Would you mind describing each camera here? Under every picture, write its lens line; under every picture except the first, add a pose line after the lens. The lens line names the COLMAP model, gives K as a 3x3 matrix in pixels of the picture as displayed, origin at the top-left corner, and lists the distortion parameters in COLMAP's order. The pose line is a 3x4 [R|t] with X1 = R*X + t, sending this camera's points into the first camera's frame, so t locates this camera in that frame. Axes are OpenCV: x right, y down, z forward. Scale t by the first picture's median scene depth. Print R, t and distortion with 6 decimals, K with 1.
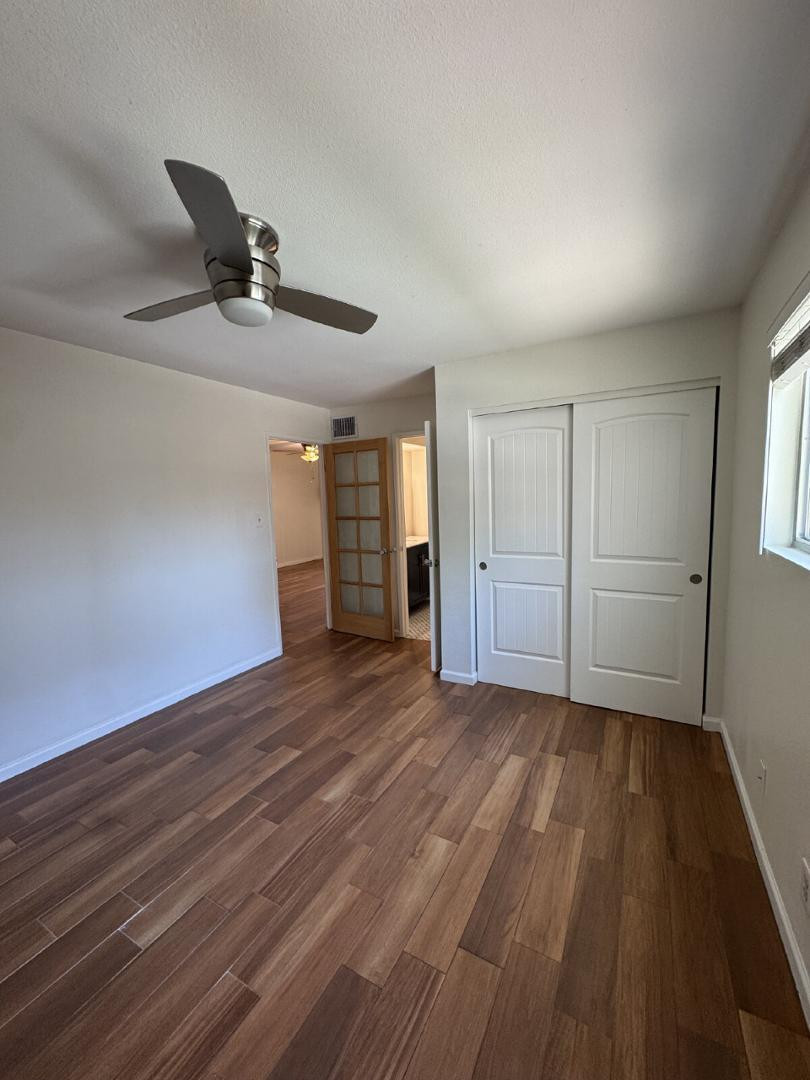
lens RADIAL K [[430.7, 0, 405.1], [0, 430.7, 541.3], [0, 0, 1]] dist [-0.003485, -0.000341]
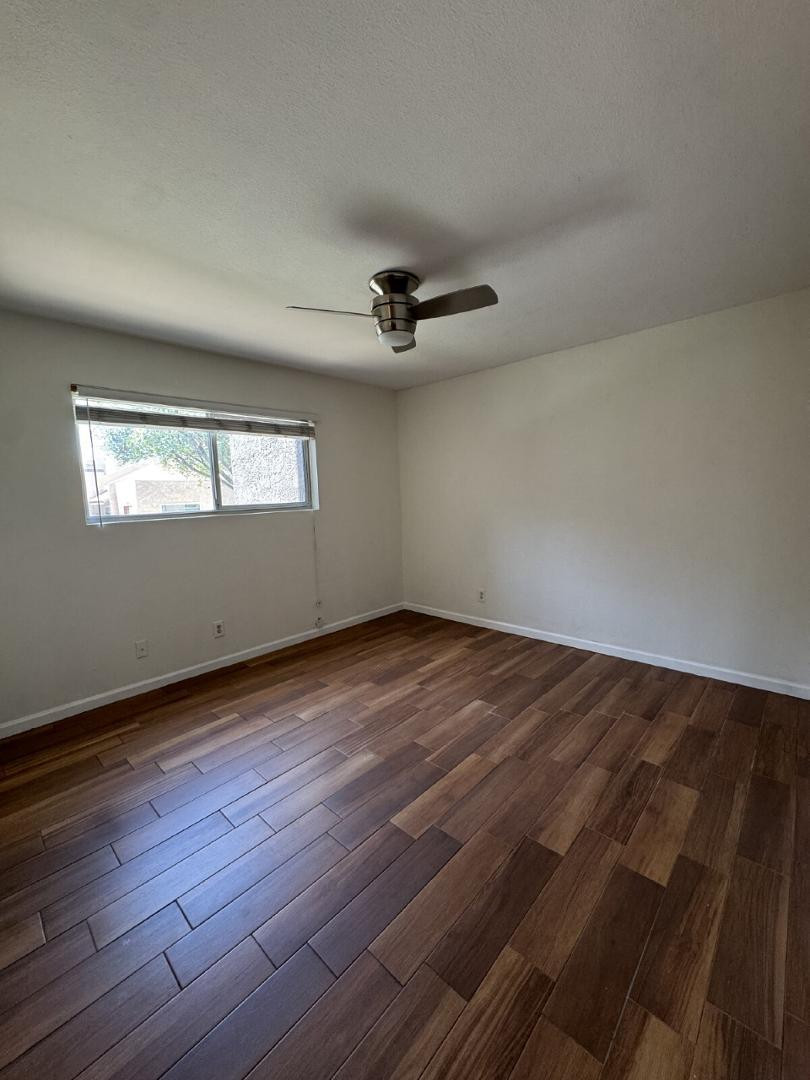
lens RADIAL K [[430.7, 0, 403.6], [0, 430.7, 539.5], [0, 0, 1]] dist [-0.003485, -0.000341]
pose [[-0.967279, 0.036746, 0.251041, -0.619122], [0.092044, 0.972871, 0.212249, -0.150749], [-0.236432, 0.228411, -0.944420, 2.115497]]
